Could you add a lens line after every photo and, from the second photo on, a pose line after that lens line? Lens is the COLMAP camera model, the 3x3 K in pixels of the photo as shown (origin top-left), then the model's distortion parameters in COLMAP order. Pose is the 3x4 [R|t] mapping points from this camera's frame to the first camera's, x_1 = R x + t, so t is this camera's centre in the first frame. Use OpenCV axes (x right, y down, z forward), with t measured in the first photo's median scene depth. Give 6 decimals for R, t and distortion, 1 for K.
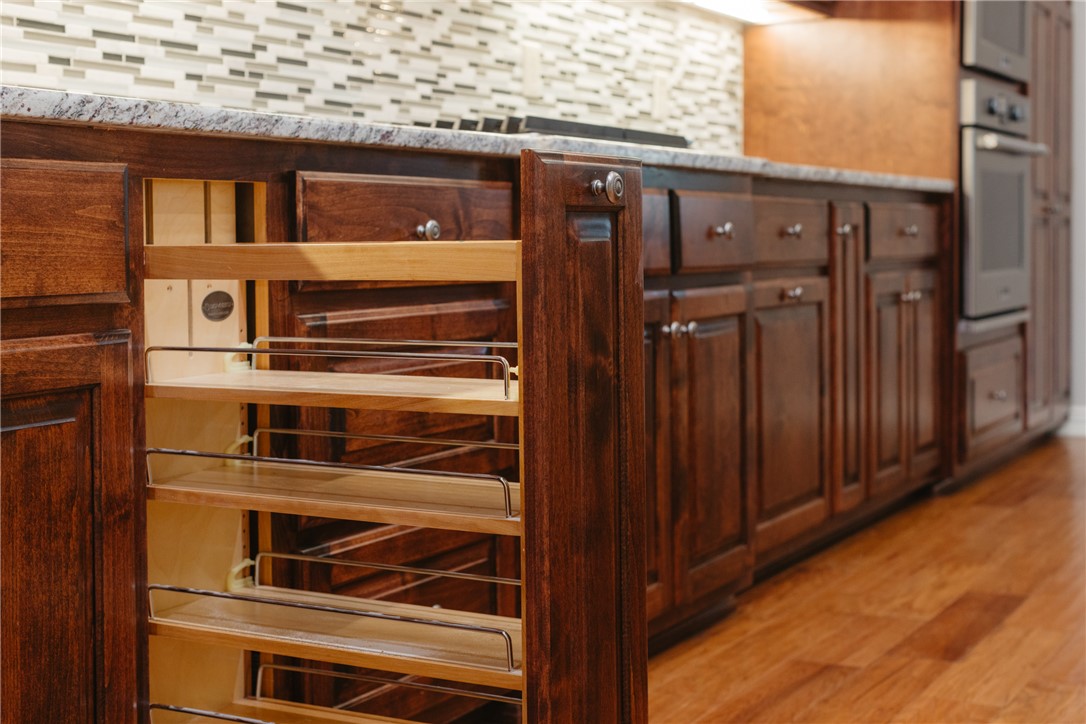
lens RADIAL K [[1574.4, 0, 540.8], [0, 1574.4, 353.4], [0, 0, 1]] dist [-0.001241, 0.000000]
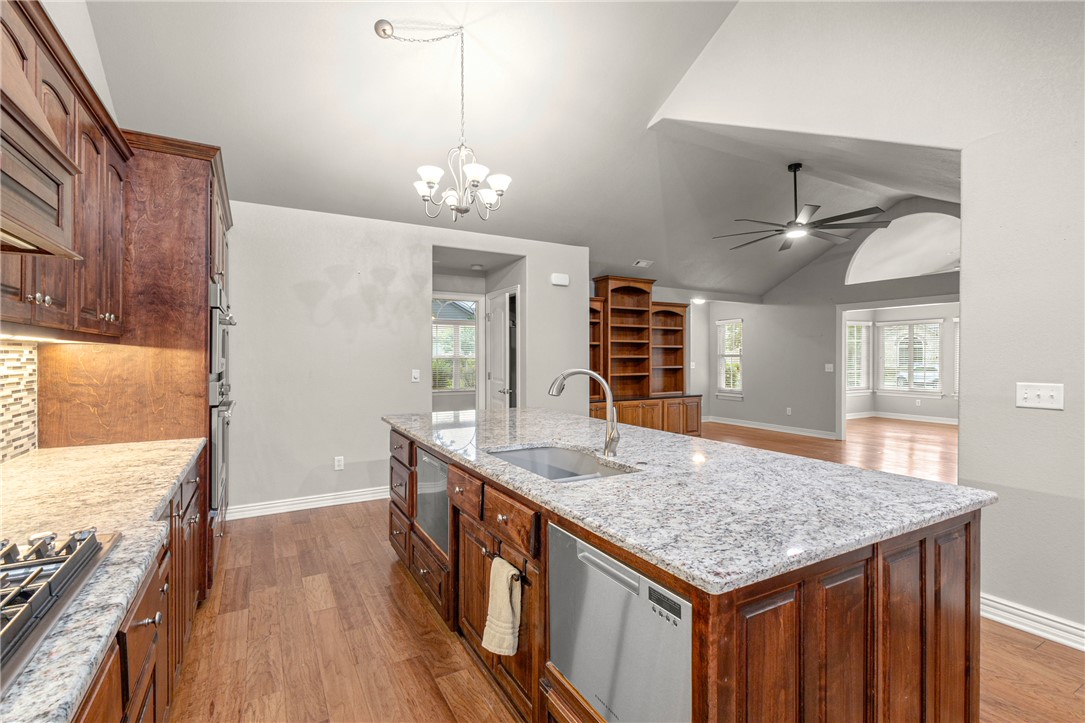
lens RADIAL K [[499.8, 0, 539.2], [0, 499.8, 358.9], [0, 0, 1]] dist [0.007250, -0.000320]
pose [[0.518159, 0.006538, 0.855259, -0.051114], [0.056263, 0.997544, -0.041713, -0.210714], [-0.853432, 0.069733, 0.516519, 0.493287]]
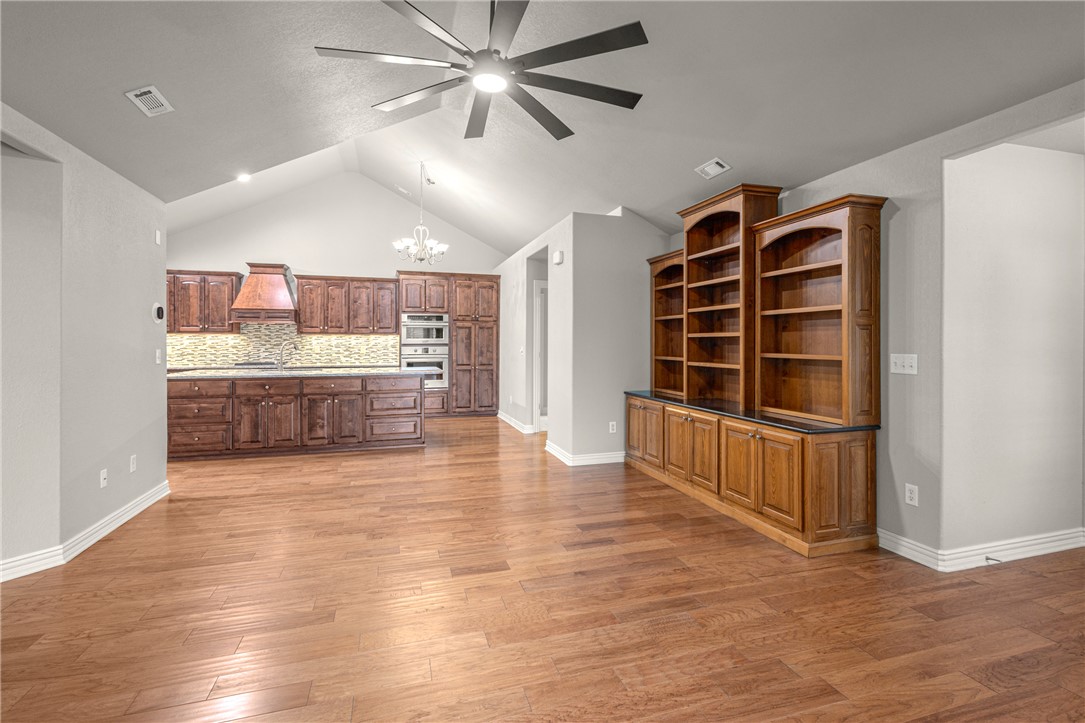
lens RADIAL K [[499.8, 0, 548.2], [0, 499.8, 342.5], [0, 0, 1]] dist [0.007250, -0.000320]
pose [[0.725836, 0.011526, -0.687771, 2.556669], [-0.058861, 0.997233, -0.045406, -0.187487], [0.685344, 0.073440, 0.724506, 0.082121]]
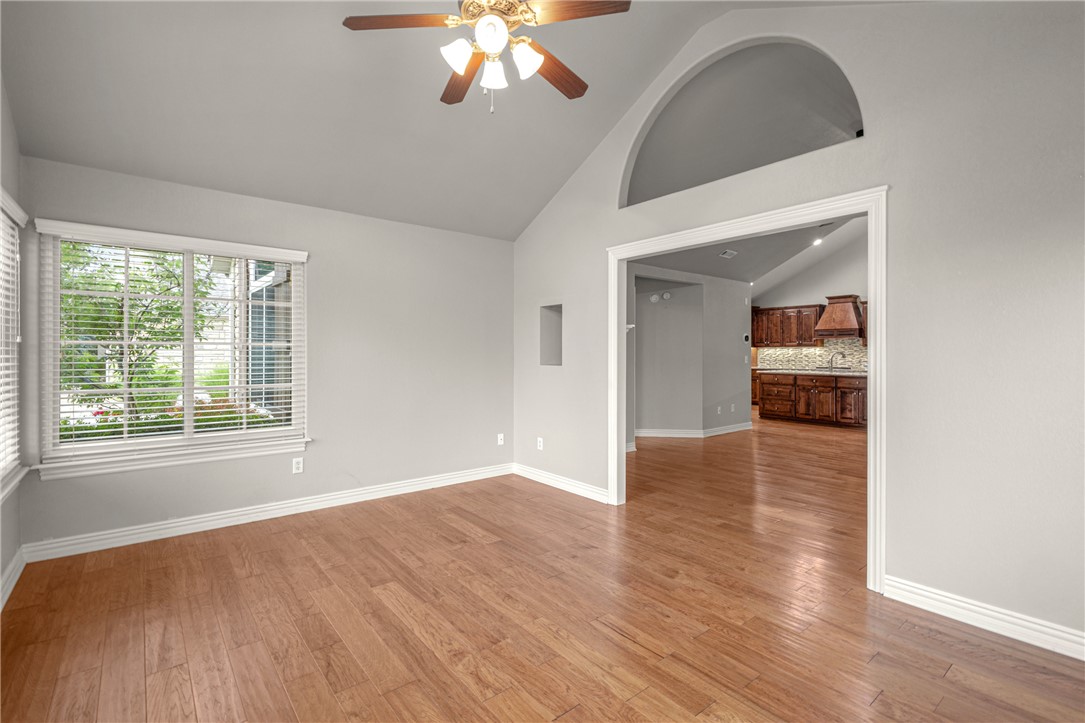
lens RADIAL K [[499.8, 0, 542.0], [0, 499.8, 352.5], [0, 0, 1]] dist [0.007250, -0.000320]
pose [[-0.370732, 0.010343, -0.928682, 3.704557], [-0.064303, 0.997253, 0.036776, -0.214731], [0.926511, 0.073351, -0.369048, 0.291900]]
